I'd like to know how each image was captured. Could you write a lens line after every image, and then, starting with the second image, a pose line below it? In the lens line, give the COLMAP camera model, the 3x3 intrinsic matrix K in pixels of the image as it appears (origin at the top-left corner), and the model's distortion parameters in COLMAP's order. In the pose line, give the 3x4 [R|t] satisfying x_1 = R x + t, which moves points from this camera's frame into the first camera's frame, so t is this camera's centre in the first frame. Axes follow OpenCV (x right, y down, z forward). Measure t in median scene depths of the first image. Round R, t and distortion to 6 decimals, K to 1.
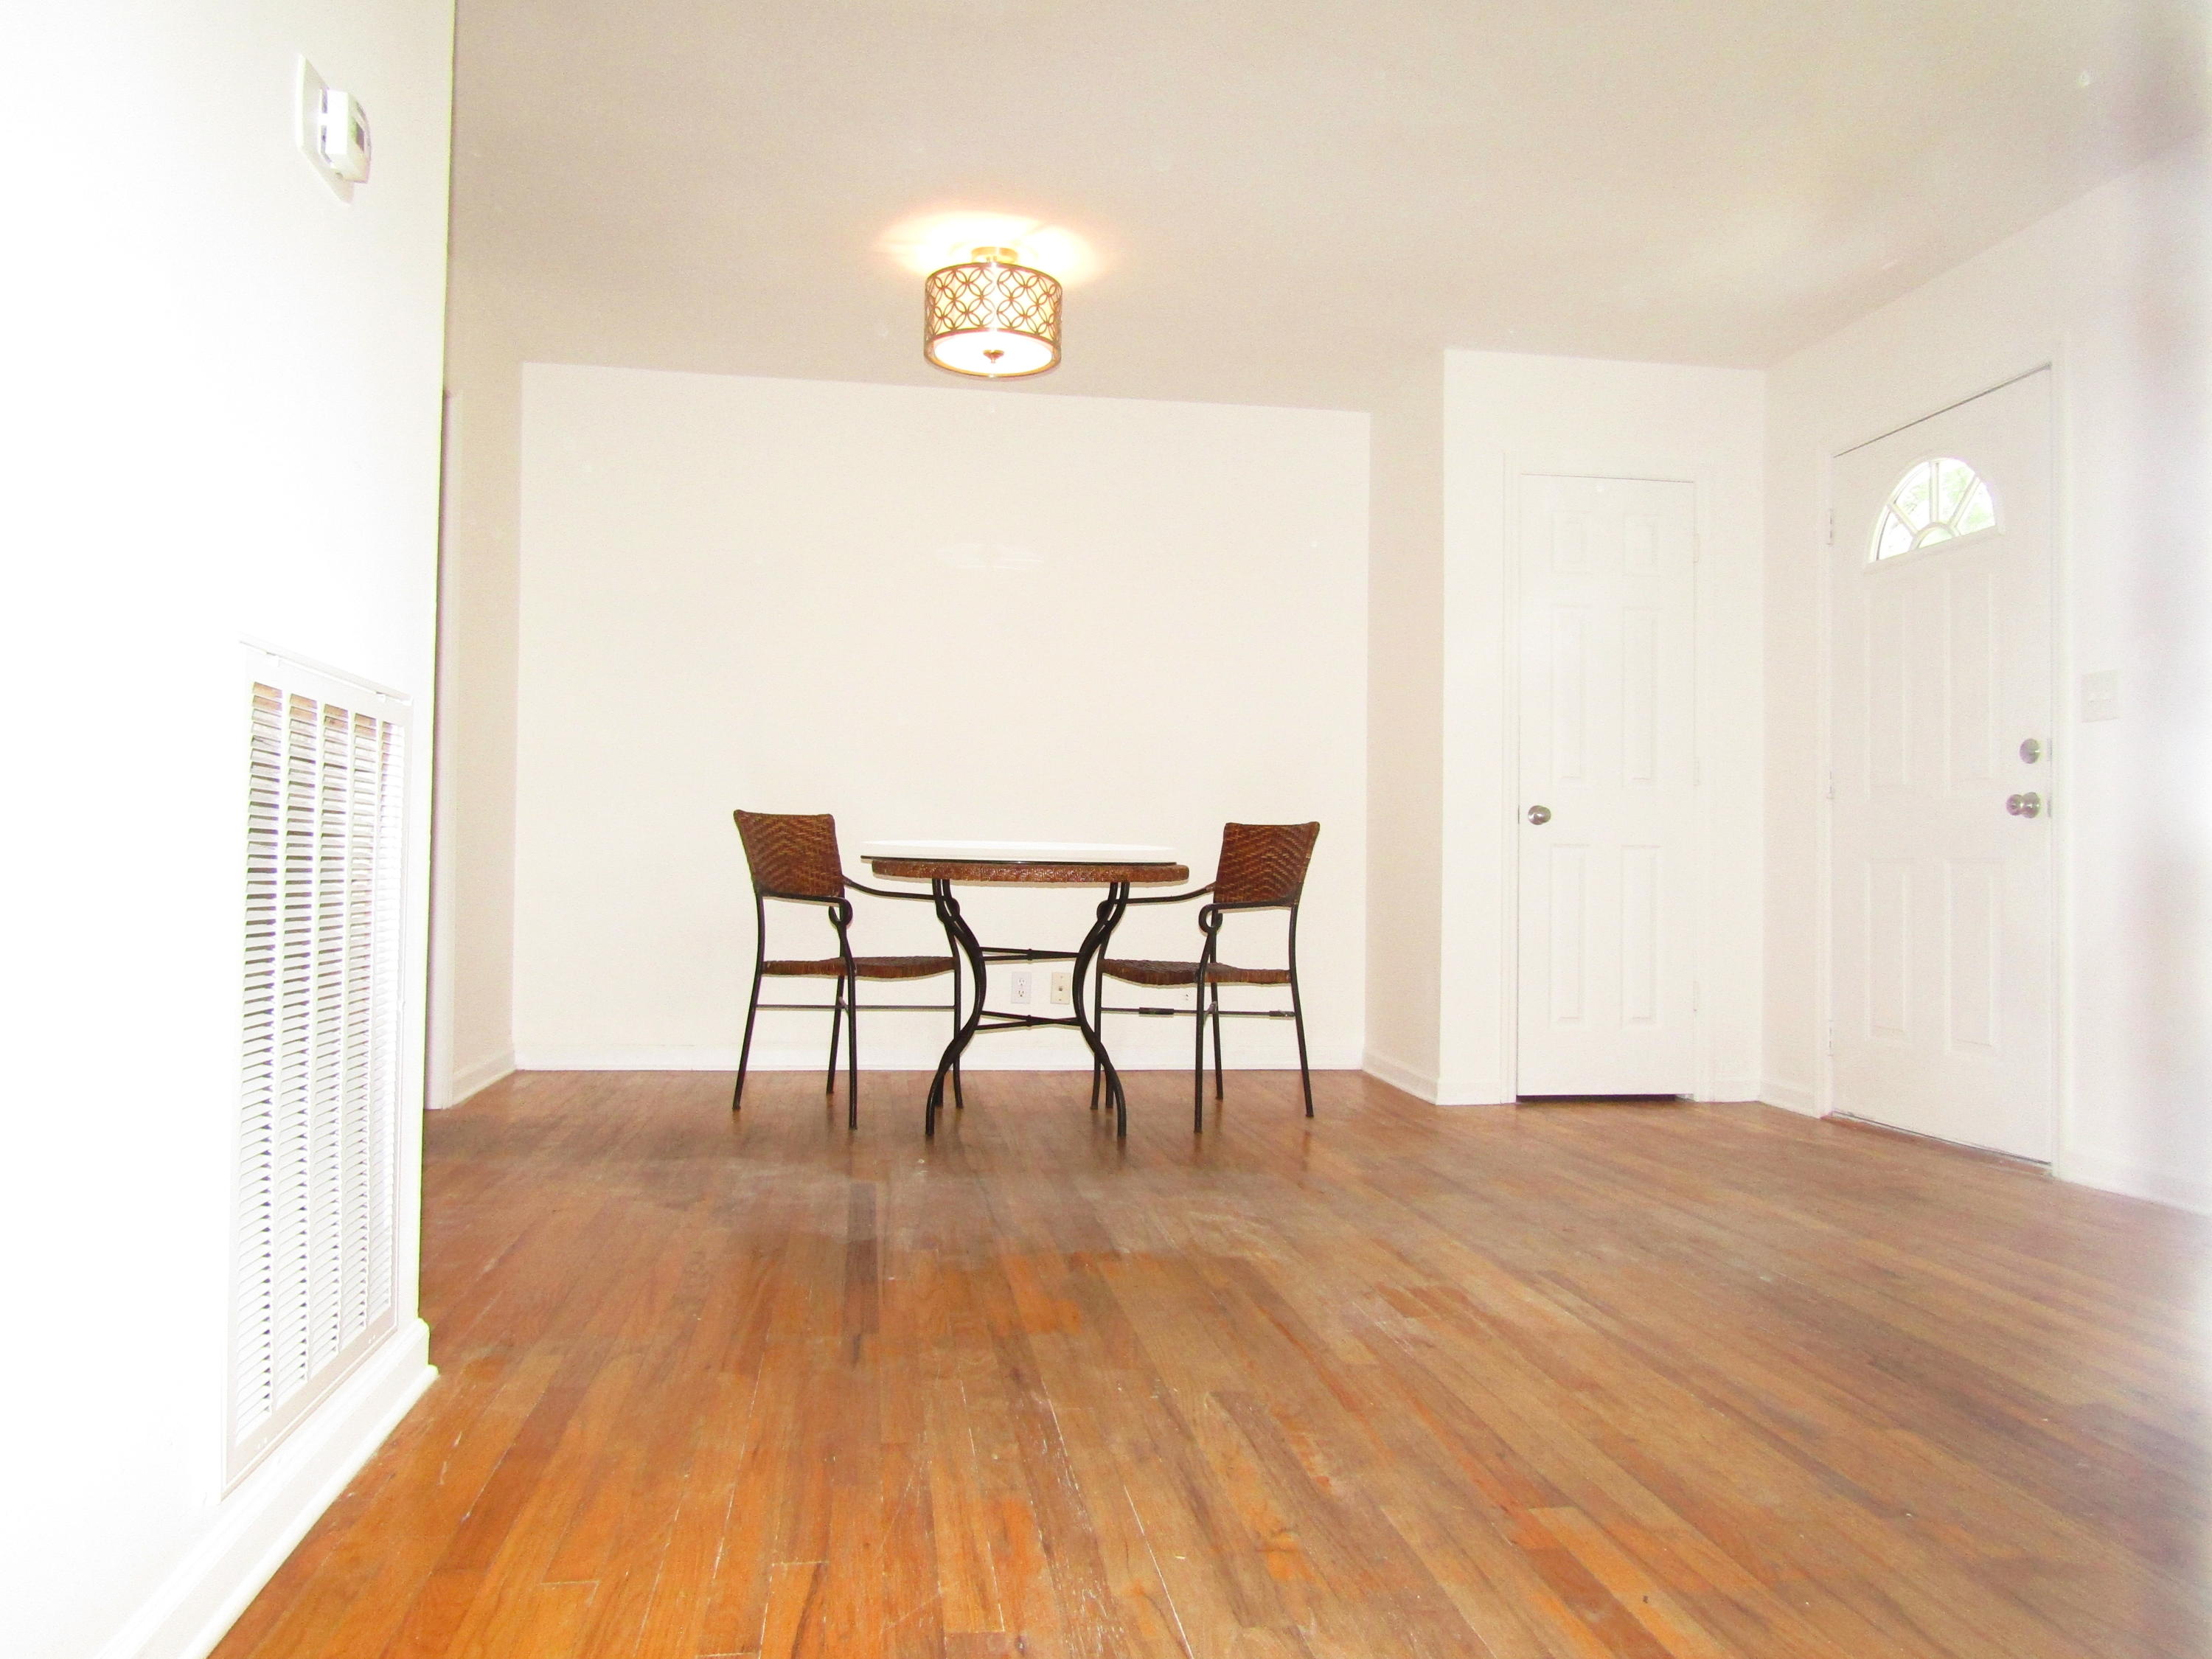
lens RADIAL K [[1566.9, 0, 1104.4], [0, 1566.9, 833.6], [0, 0, 1]] dist [-0.012429, 0.001415]
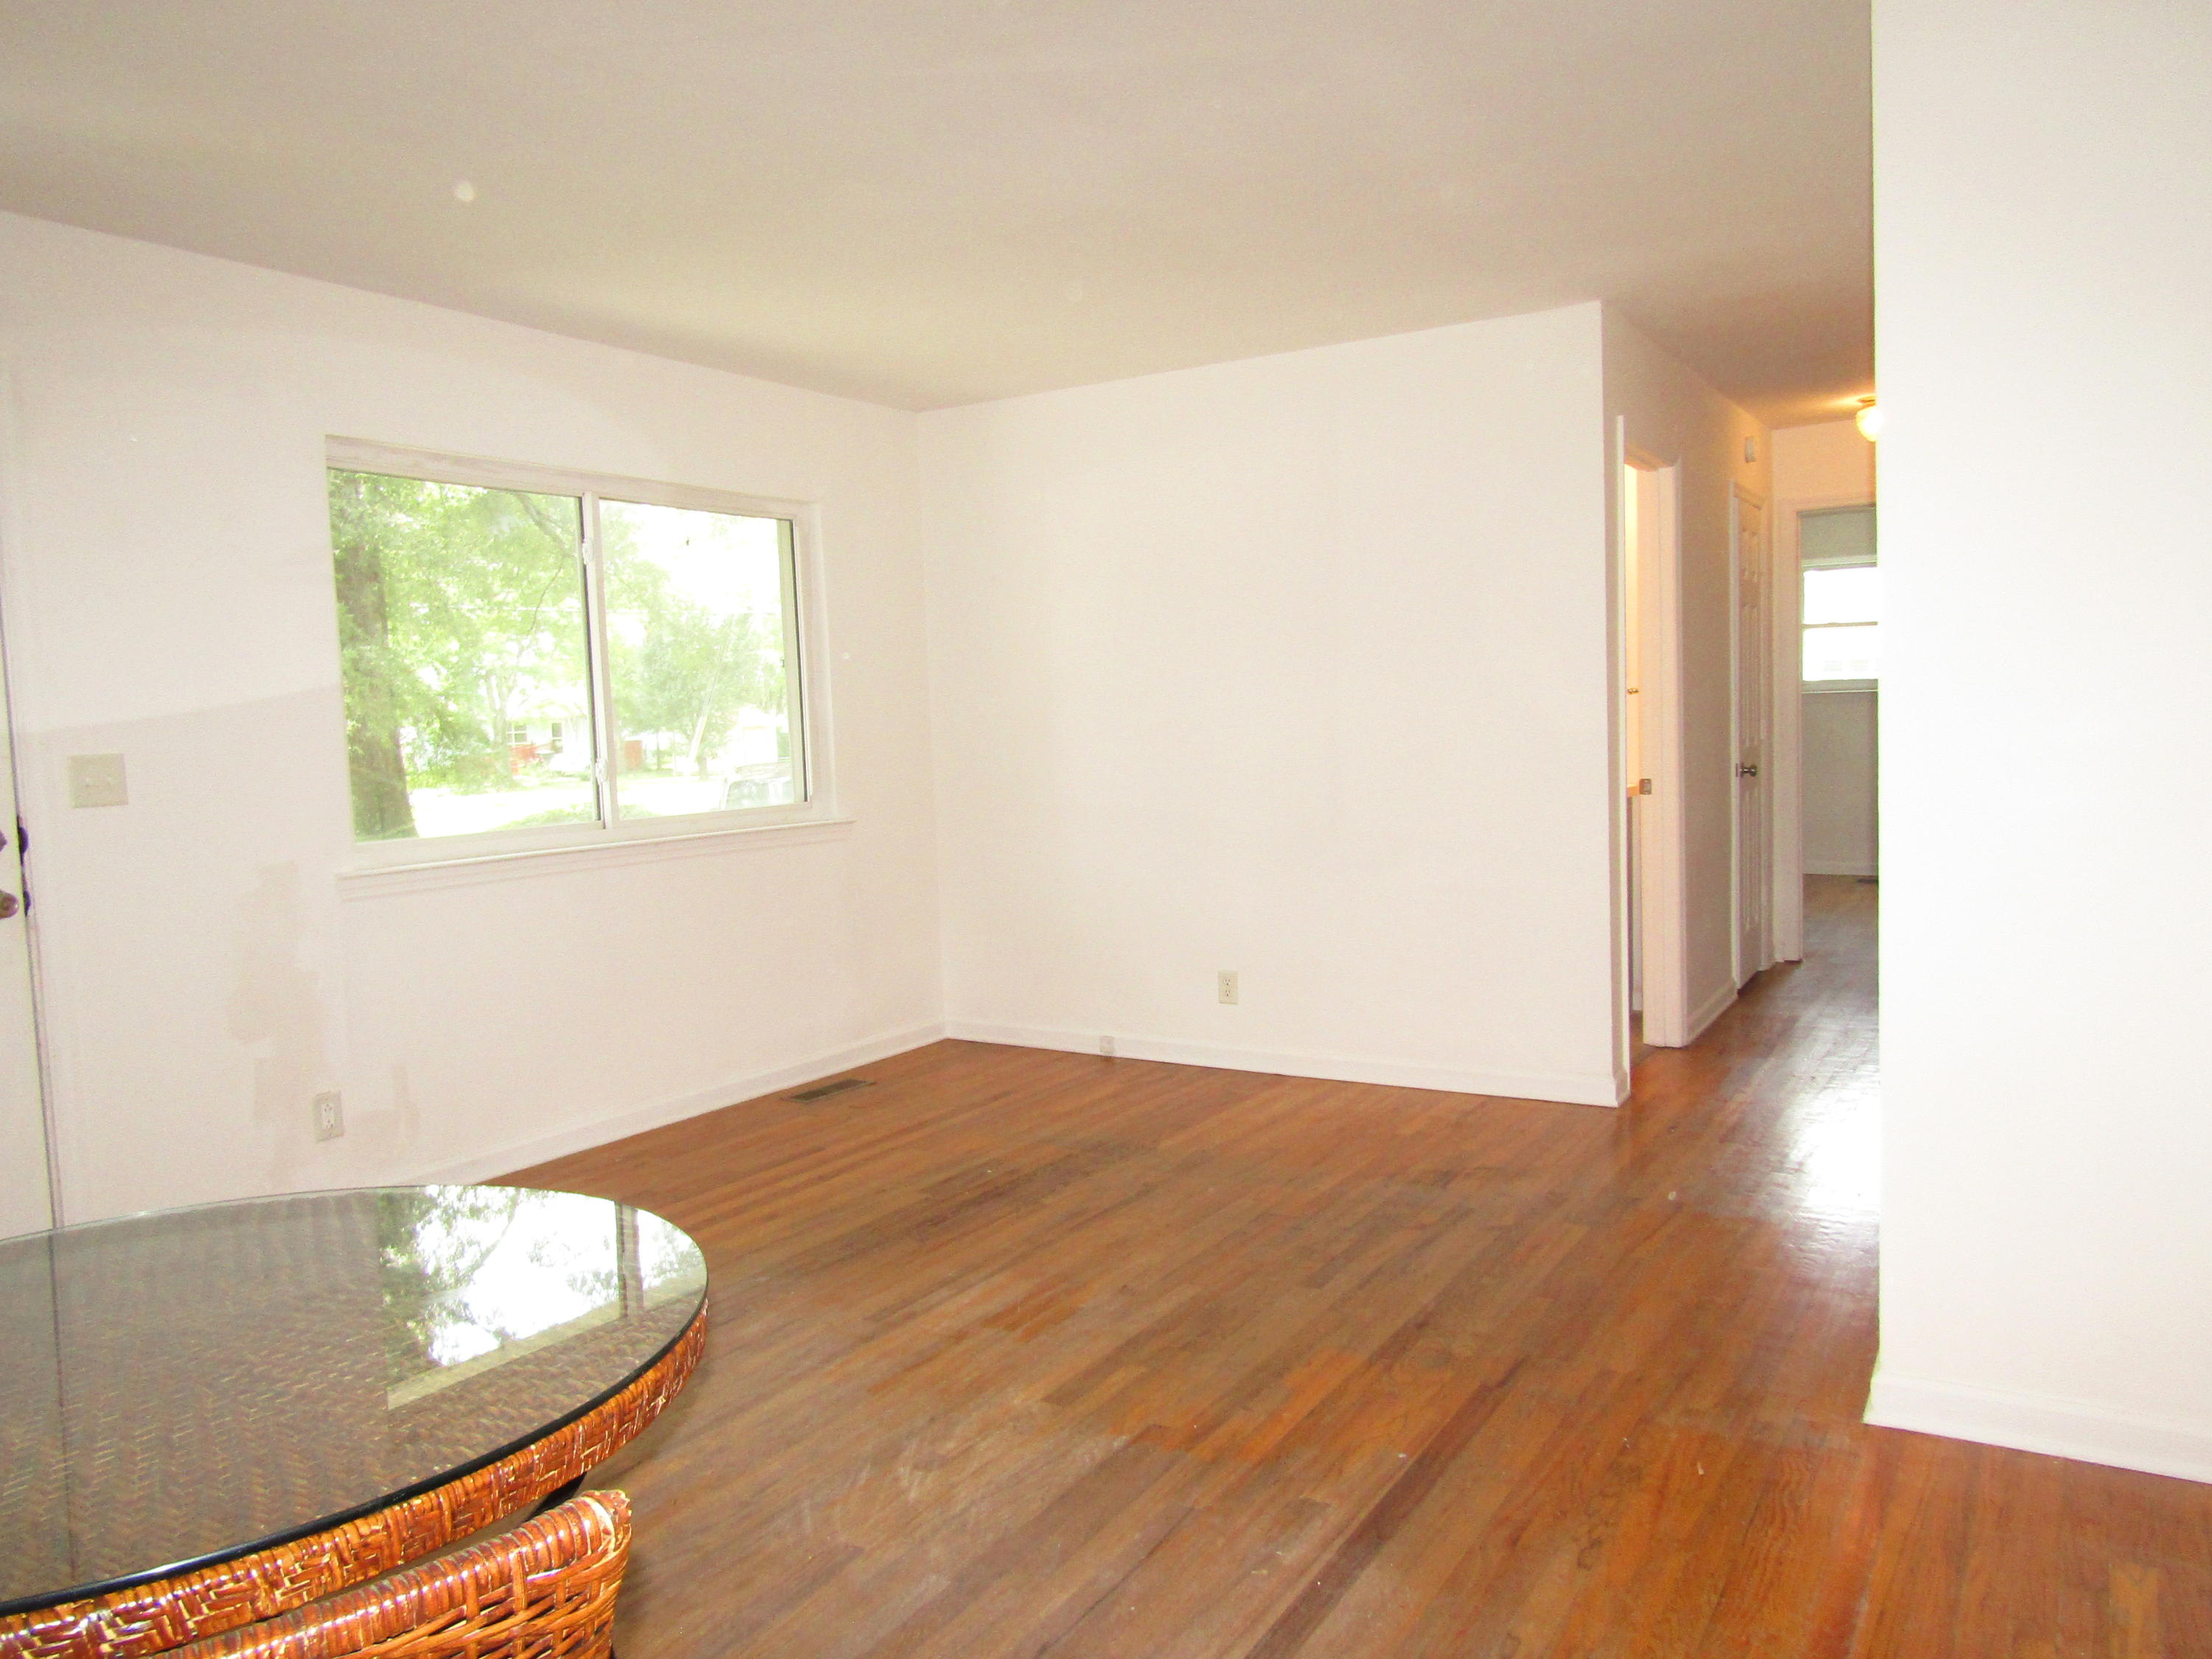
lens RADIAL K [[1566.9, 0, 1097.4], [0, 1566.9, 822.6], [0, 0, 1]] dist [-0.012429, 0.001415]
pose [[-0.756736, -0.031732, 0.652949, -0.702040], [0.013067, 0.997887, 0.063641, -0.185196], [-0.653589, 0.056692, -0.754723, 2.120490]]
